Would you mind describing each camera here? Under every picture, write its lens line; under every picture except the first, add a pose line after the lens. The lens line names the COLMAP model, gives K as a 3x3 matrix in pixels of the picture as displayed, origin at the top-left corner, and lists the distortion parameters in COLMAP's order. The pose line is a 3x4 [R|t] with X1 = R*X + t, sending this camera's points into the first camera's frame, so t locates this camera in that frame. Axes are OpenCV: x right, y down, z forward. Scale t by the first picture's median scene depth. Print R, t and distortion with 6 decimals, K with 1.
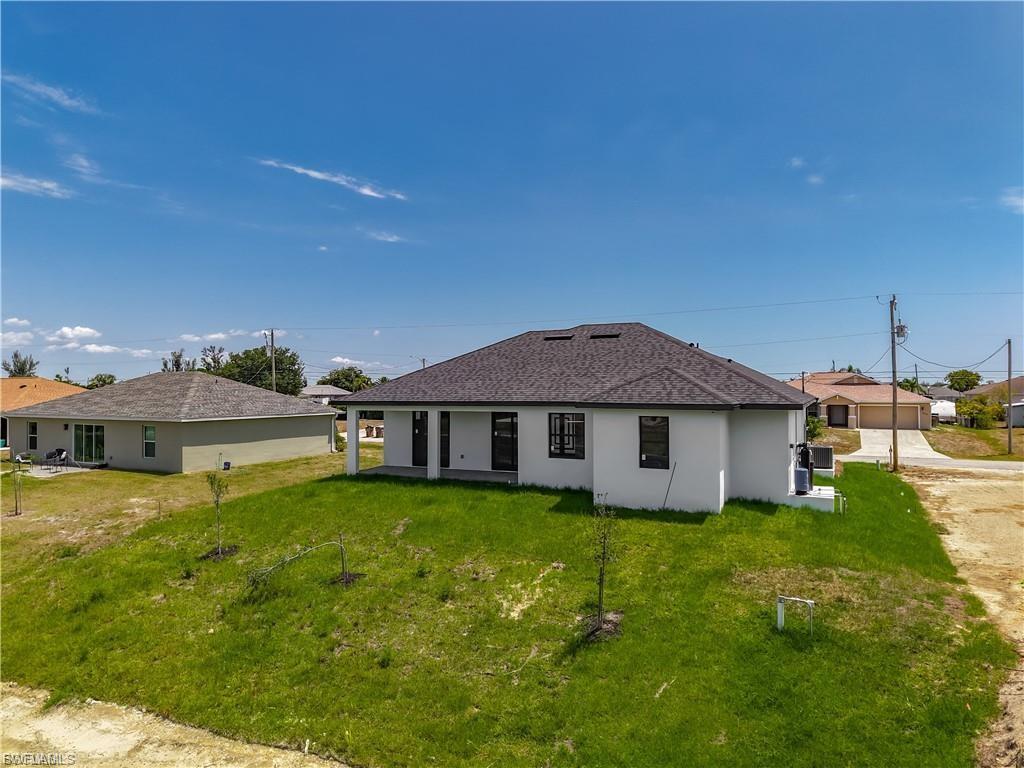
lens RADIAL K [[708.4, 0, 503.9], [0, 708.4, 382.7], [0, 0, 1]] dist [0.017709, -0.008061]
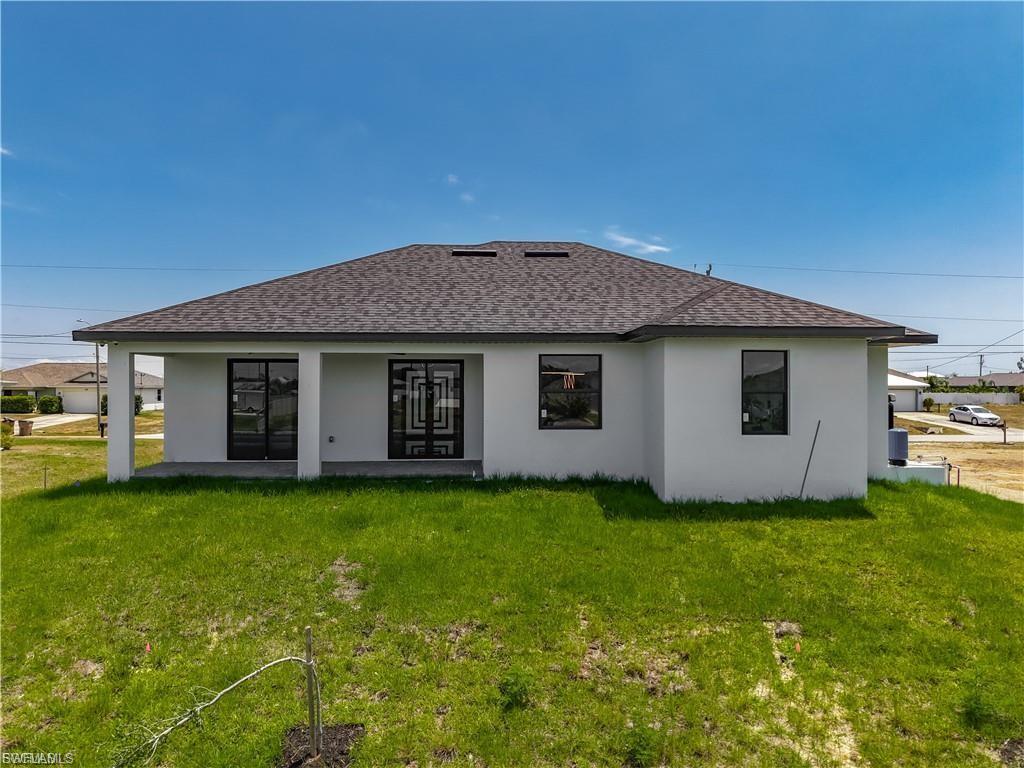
lens RADIAL K [[708.4, 0, 521.9], [0, 708.4, 385.0], [0, 0, 1]] dist [0.017709, -0.008061]
pose [[0.883698, 0.003448, 0.468045, -0.226095], [-0.005800, 0.999977, 0.003586, 0.066151], [-0.468022, -0.005883, 0.883697, 0.476848]]
